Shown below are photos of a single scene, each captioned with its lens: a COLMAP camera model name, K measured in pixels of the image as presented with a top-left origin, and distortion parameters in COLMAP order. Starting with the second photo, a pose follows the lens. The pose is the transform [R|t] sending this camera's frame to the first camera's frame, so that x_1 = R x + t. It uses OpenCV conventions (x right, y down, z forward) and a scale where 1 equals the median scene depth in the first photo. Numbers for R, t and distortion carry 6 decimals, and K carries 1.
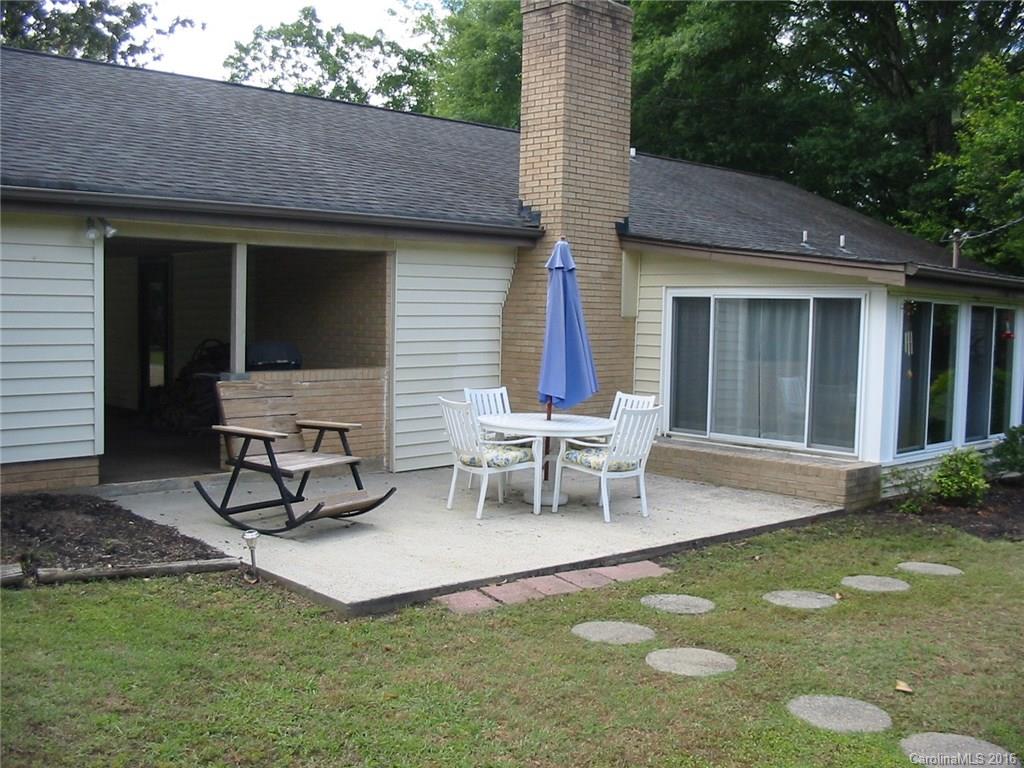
lens RADIAL K [[1067.5, 0, 512.0], [0, 1067.5, 384.0], [0, 0, 1]] dist [-0.173987, 0.220448]
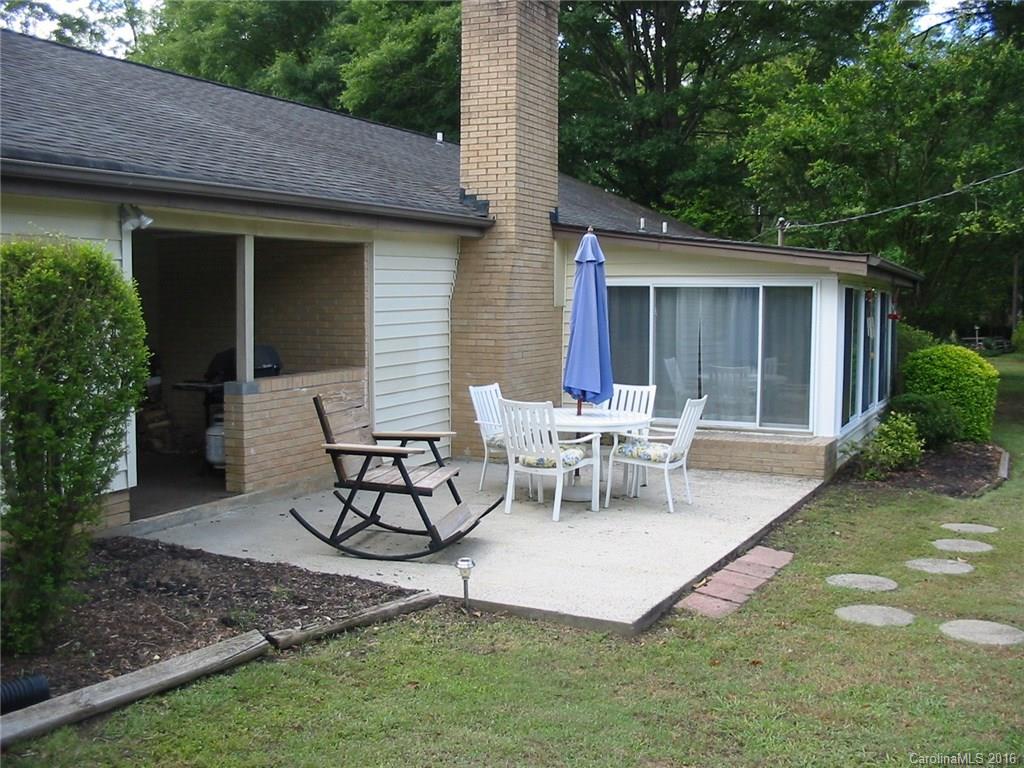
lens RADIAL K [[1067.5, 0, 512.0], [0, 1067.5, 384.0], [0, 0, 1]] dist [-0.173987, 0.220448]
pose [[0.935467, -0.046179, 0.350385, -0.341552], [0.039645, 0.998881, 0.025800, -0.021176], [-0.351185, -0.010244, 0.936250, 0.088897]]
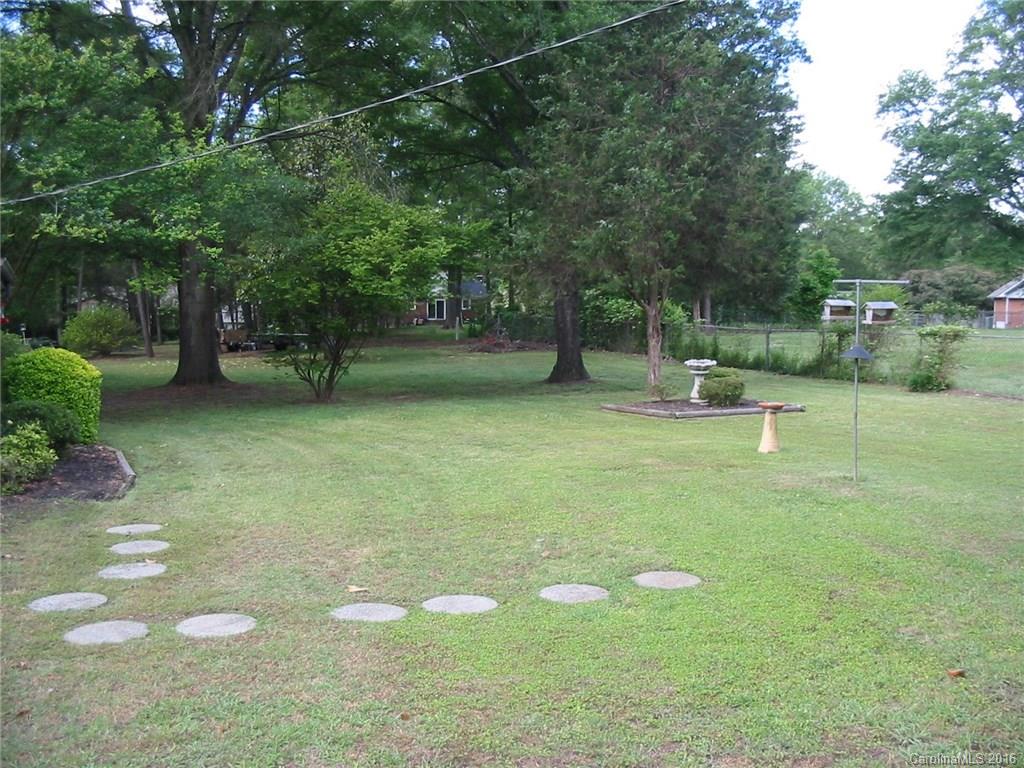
lens RADIAL K [[1067.5, 0, 512.0], [0, 1067.5, 384.0], [0, 0, 1]] dist [-0.173987, 0.220448]
pose [[0.331681, -0.095730, 0.938522, -0.395813], [0.070248, 0.994582, 0.076622, -0.030174], [-0.940773, 0.040515, 0.336609, 0.164244]]
